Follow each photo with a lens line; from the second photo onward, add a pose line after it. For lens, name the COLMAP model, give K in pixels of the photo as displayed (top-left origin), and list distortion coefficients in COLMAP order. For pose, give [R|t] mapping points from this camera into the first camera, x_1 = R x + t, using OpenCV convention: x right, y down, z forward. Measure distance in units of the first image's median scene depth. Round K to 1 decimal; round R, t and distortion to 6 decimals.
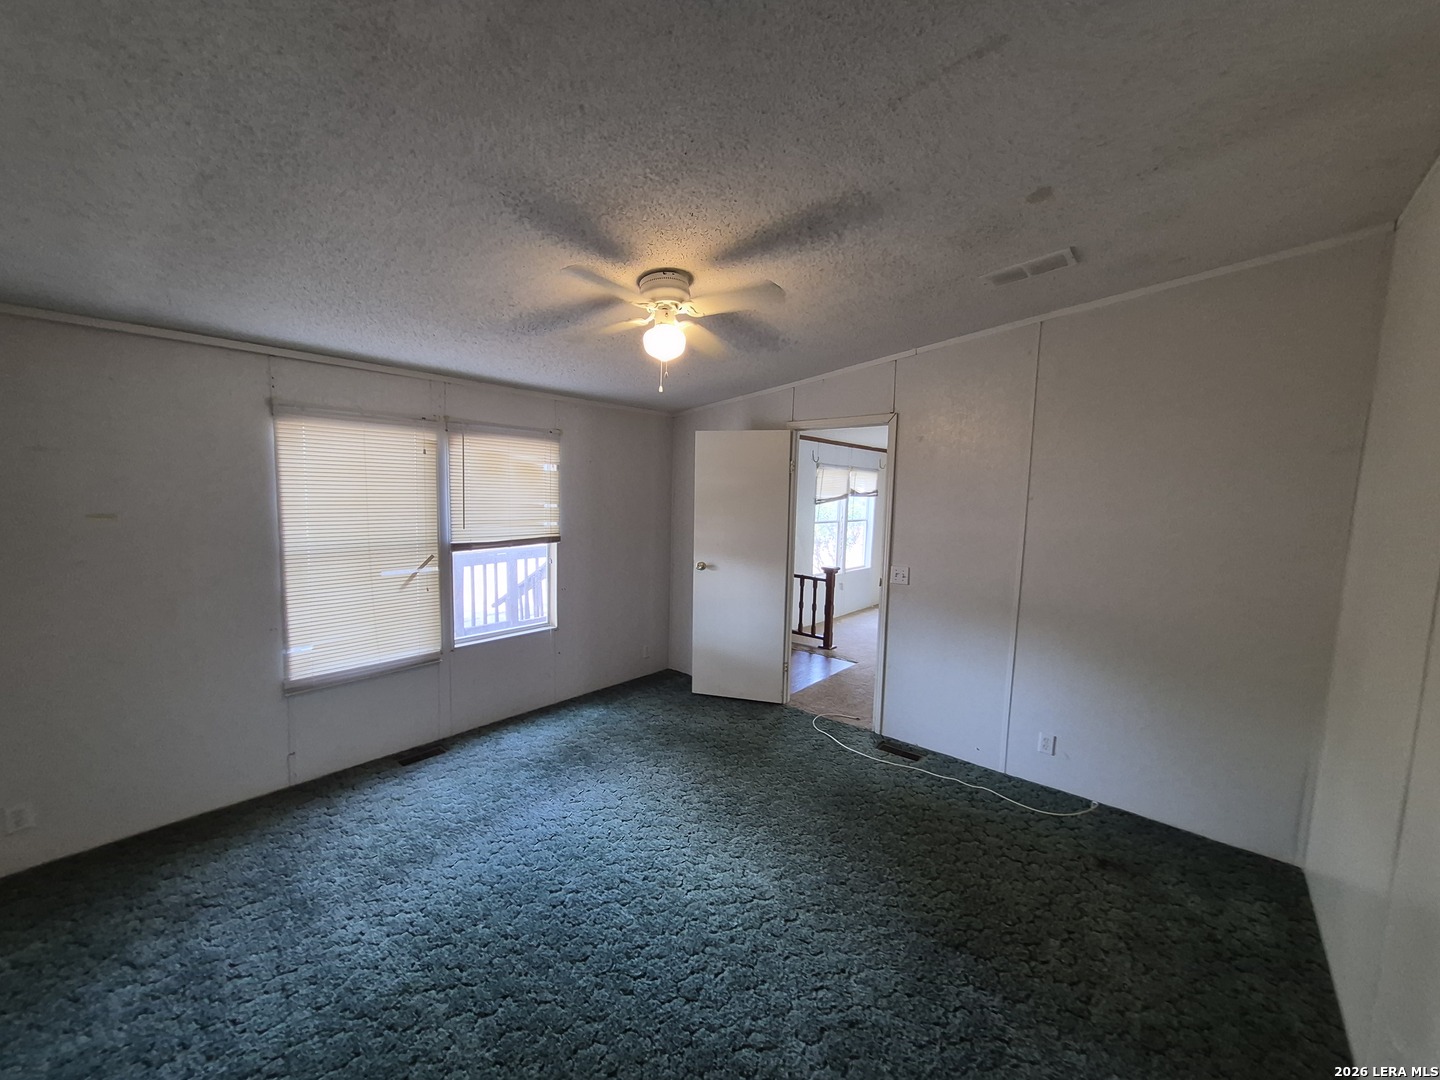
lens RADIAL K [[567.7, 0, 708.6], [0, 567.7, 544.0], [0, 0, 1]] dist [0.005444, -0.000640]
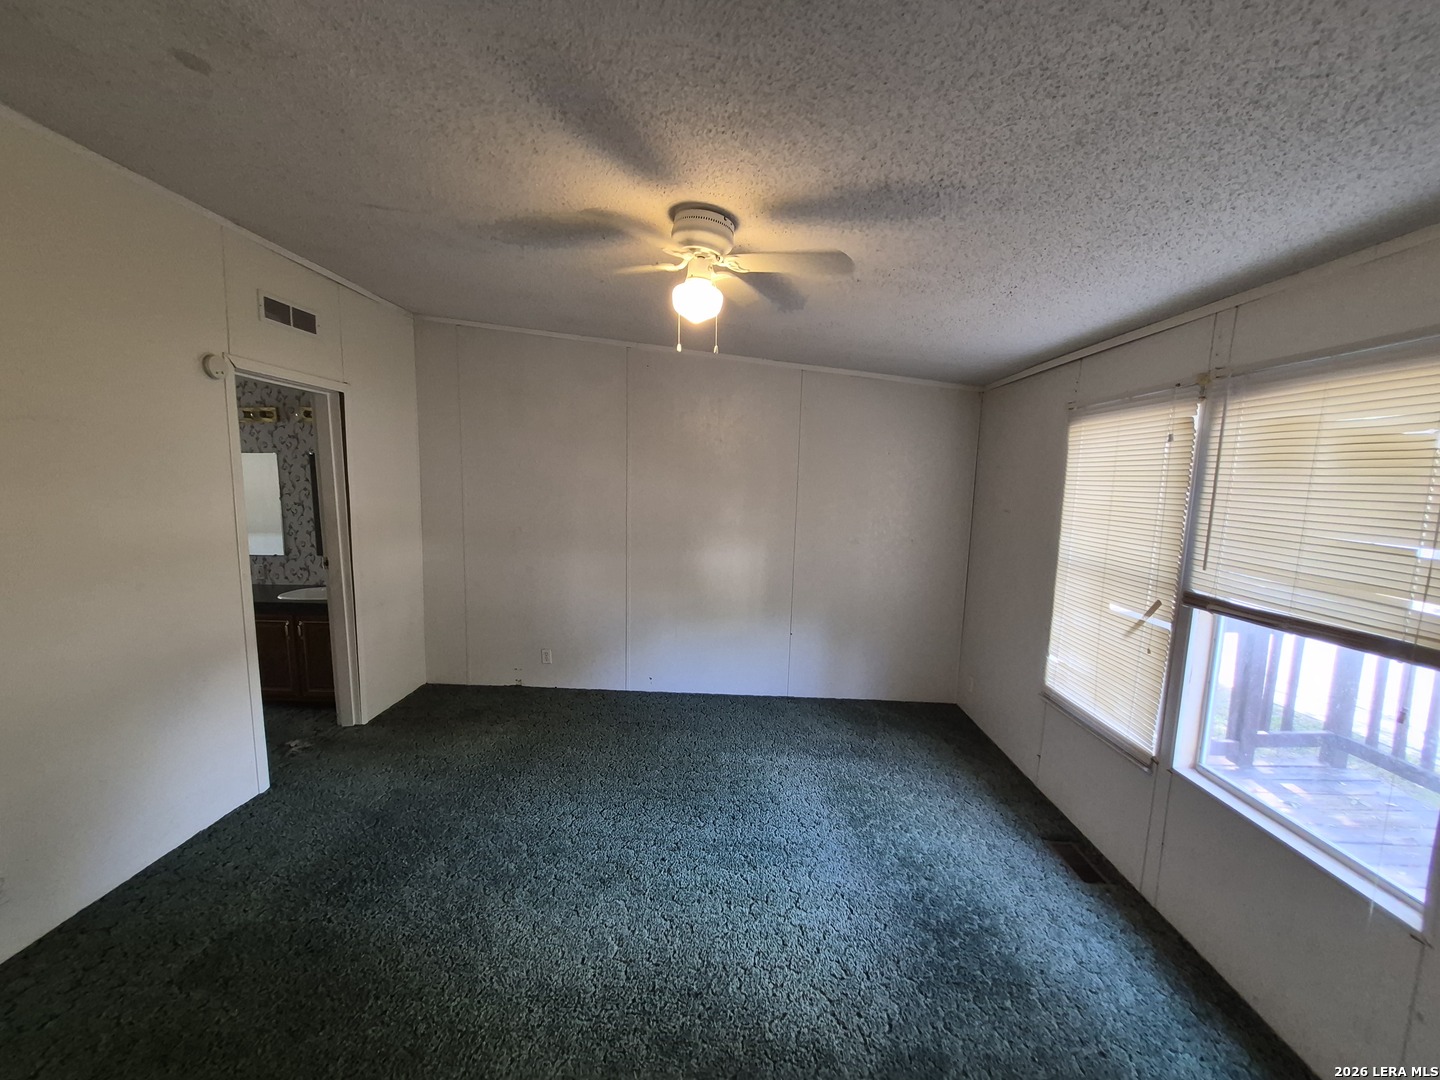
lens RADIAL K [[567.7, 0, 706.6], [0, 567.7, 543.1], [0, 0, 1]] dist [0.005444, -0.000640]
pose [[-0.785035, 0.032983, -0.618572, 0.296767], [-0.101050, 0.978386, 0.180413, -0.105615], [0.611153, 0.204137, -0.764735, 1.149138]]
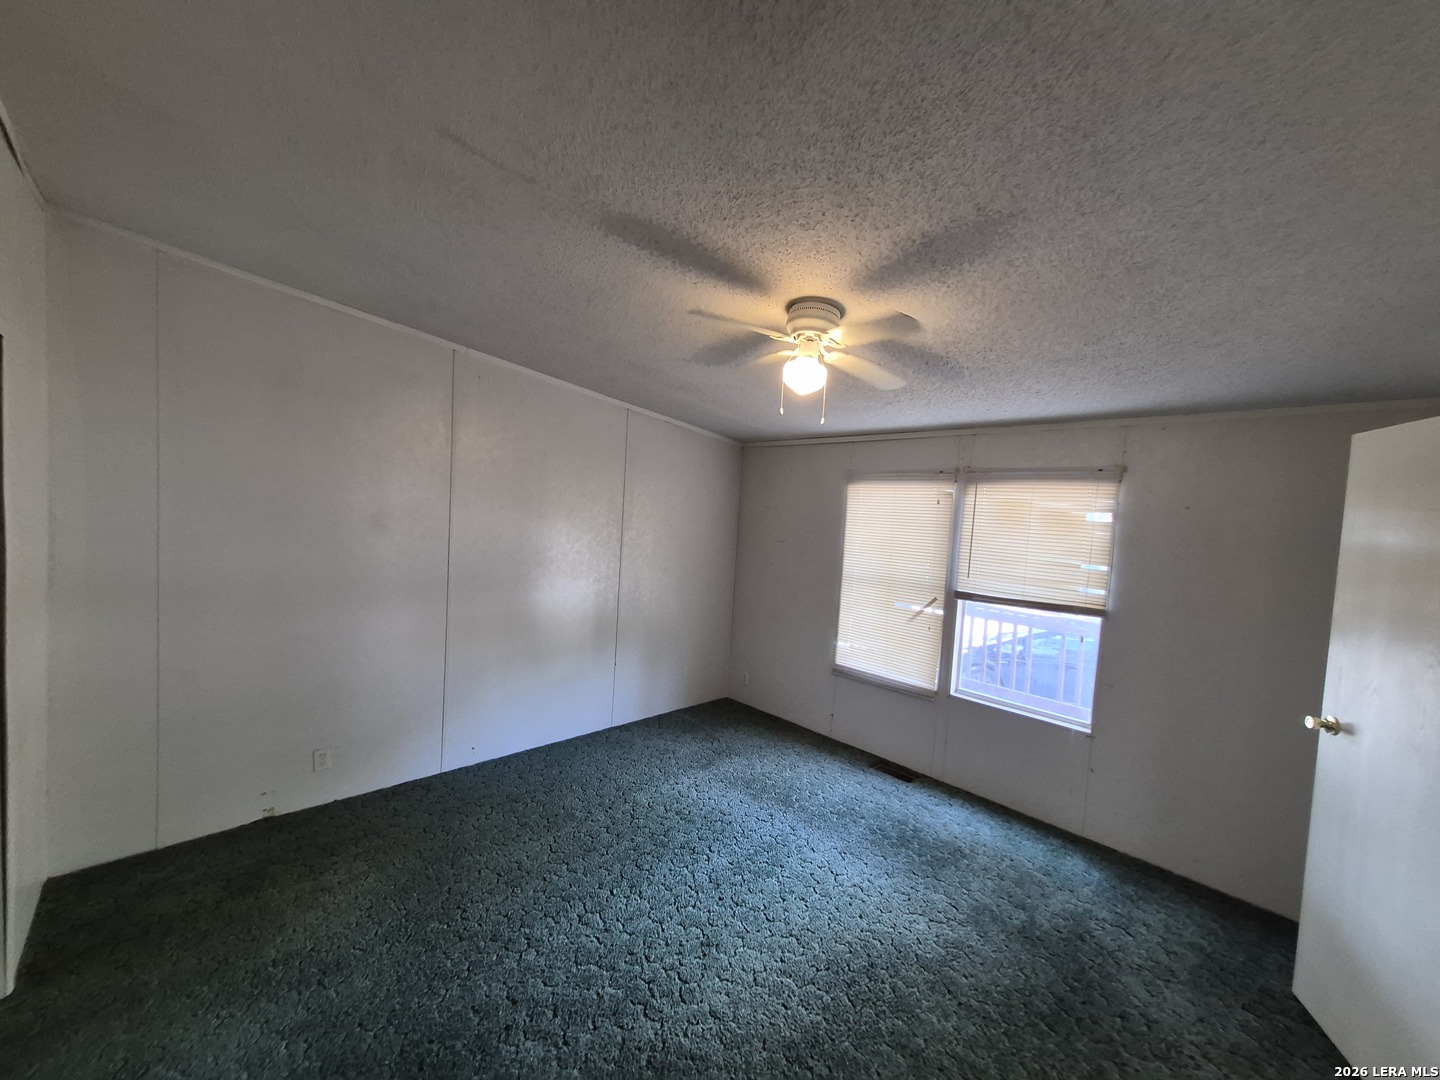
lens RADIAL K [[567.7, 0, 710.9], [0, 567.7, 542.0], [0, 0, 1]] dist [0.005444, -0.000640]
pose [[-0.093950, 0.025489, -0.995251, 0.606481], [-0.155502, 0.987027, 0.039957, -0.059874], [0.983358, 0.158517, -0.088768, 0.654175]]
